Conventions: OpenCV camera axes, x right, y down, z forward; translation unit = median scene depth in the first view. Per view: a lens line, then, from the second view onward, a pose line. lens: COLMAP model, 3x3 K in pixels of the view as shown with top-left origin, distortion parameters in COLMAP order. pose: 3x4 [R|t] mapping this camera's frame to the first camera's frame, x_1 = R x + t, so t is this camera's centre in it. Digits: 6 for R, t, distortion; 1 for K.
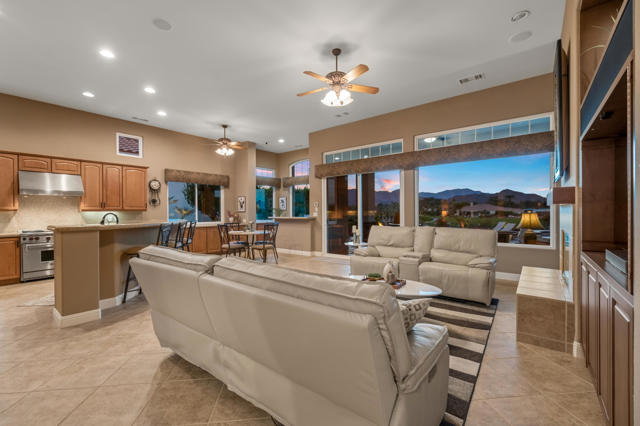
lens RADIAL K [[270.8, 0, 318.2], [0, 270.8, 212.9], [0, 0, 1]] dist [0.000936, -0.001028]
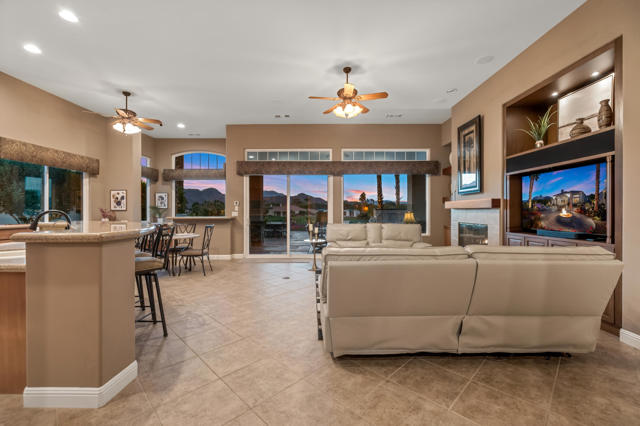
lens RADIAL K [[270.8, 0, 319.4], [0, 270.8, 212.2], [0, 0, 1]] dist [0.000936, -0.001028]
pose [[0.782380, 0.003570, 0.622791, -0.366121], [-0.002718, 0.999994, -0.002318, 0.000985], [-0.622796, 0.000121, 0.782385, 0.095271]]
